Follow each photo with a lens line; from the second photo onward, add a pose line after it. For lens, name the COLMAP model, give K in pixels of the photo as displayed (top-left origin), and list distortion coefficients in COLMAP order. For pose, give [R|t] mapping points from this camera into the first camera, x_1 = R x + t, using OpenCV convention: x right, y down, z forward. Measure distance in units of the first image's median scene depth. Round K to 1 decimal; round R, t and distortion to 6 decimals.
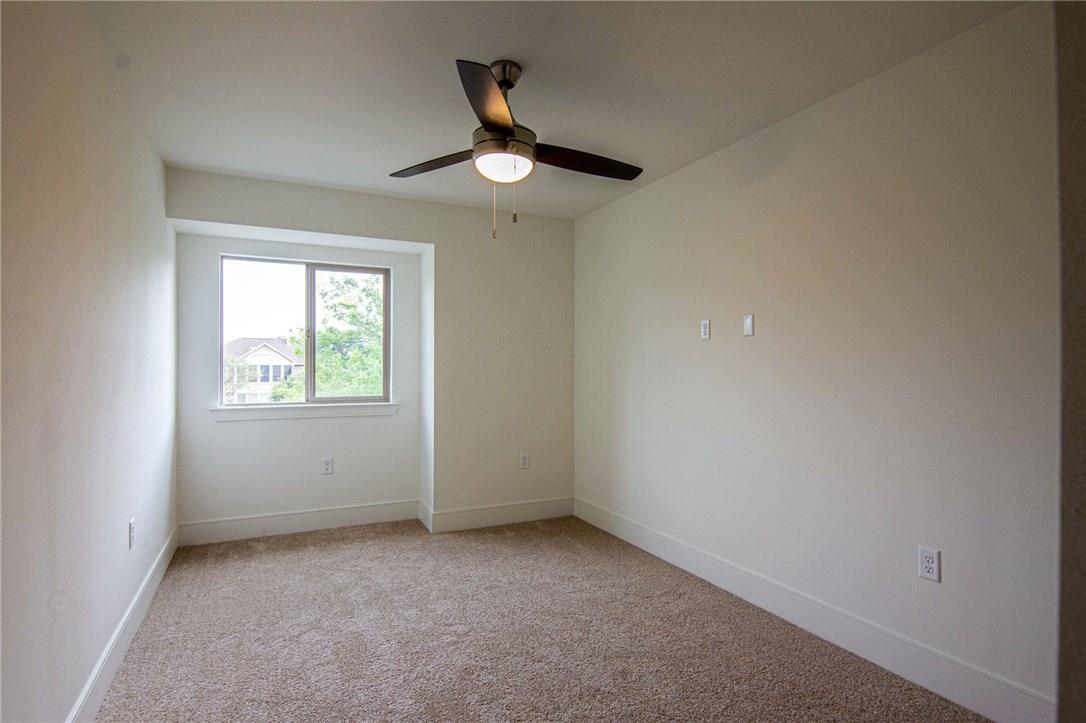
lens RADIAL K [[569.7, 0, 546.0], [0, 569.7, 360.2], [0, 0, 1]] dist [0.004635, -0.021406]
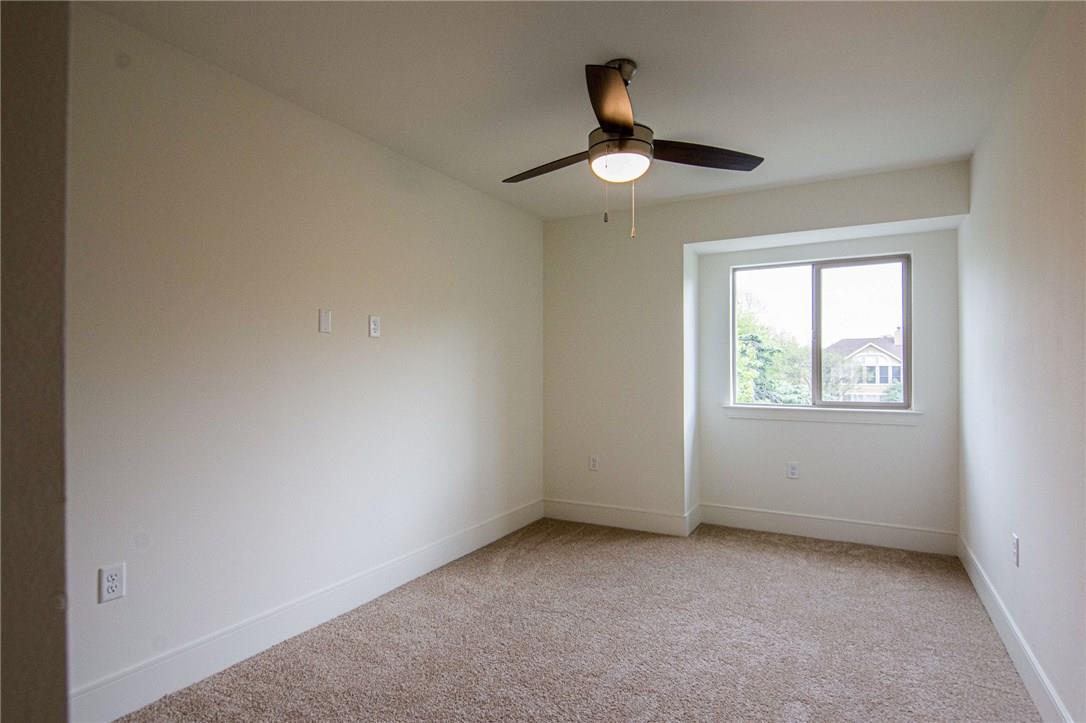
lens RADIAL K [[566.8, 0, 543.0], [0, 566.8, 361.5], [0, 0, 1]] dist [0.015943, -0.012494]
pose [[0.550659, -0.009712, -0.834674, 0.139451], [0.009720, 0.999939, -0.005222, -0.000457], [0.834673, -0.005237, 0.550720, 0.076887]]
